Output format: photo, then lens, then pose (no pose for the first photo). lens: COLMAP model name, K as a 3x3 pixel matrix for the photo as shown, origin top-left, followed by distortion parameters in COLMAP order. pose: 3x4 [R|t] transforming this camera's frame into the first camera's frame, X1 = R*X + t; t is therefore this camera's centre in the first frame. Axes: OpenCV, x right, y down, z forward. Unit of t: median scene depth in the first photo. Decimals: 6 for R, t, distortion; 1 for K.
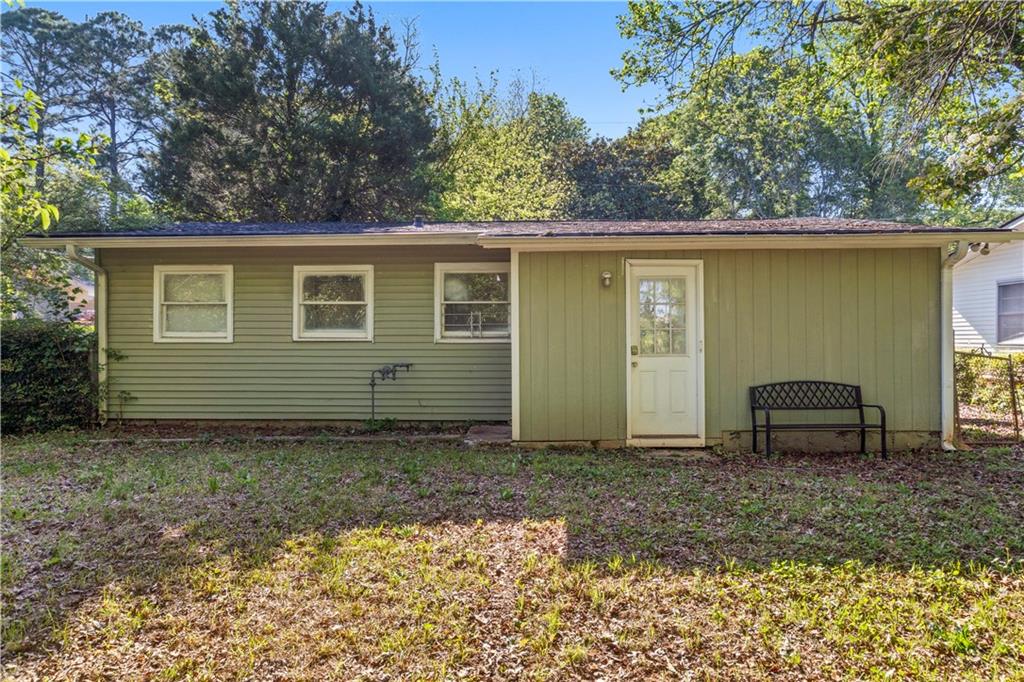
lens RADIAL K [[690.1, 0, 512.4], [0, 690.1, 333.9], [0, 0, 1]] dist [-0.026506, 0.000294]
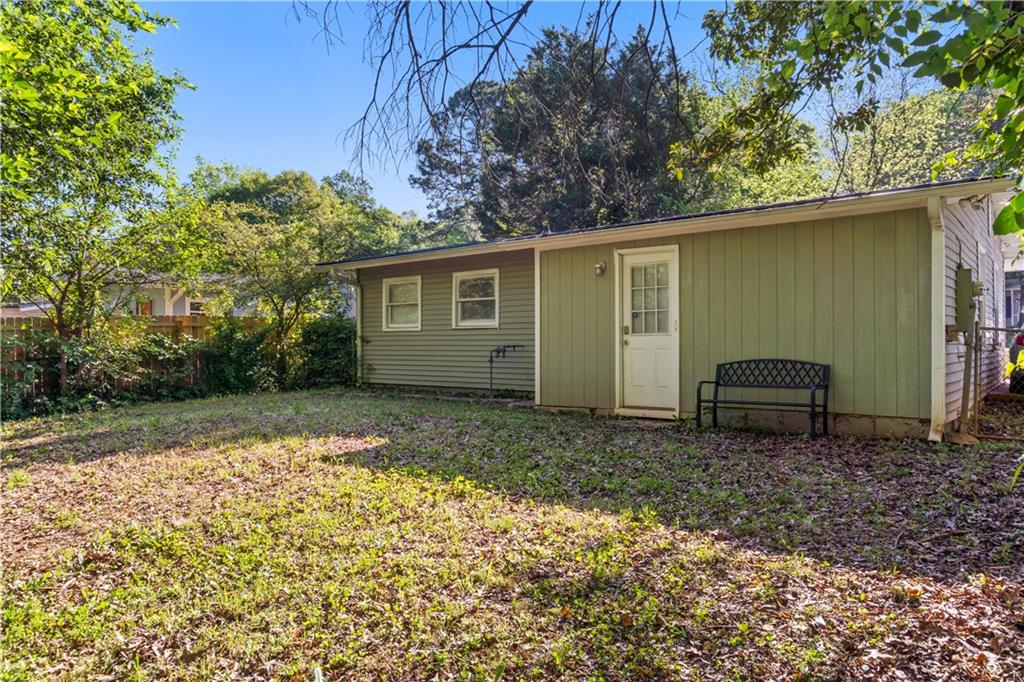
lens RADIAL K [[690.1, 0, 510.3], [0, 690.1, 346.0], [0, 0, 1]] dist [-0.026506, 0.000294]
pose [[0.794751, 0.000469, -0.606935, 0.707886], [0.008669, 0.999889, 0.012125, 0.033993], [0.606874, -0.014898, 0.794659, -0.007840]]
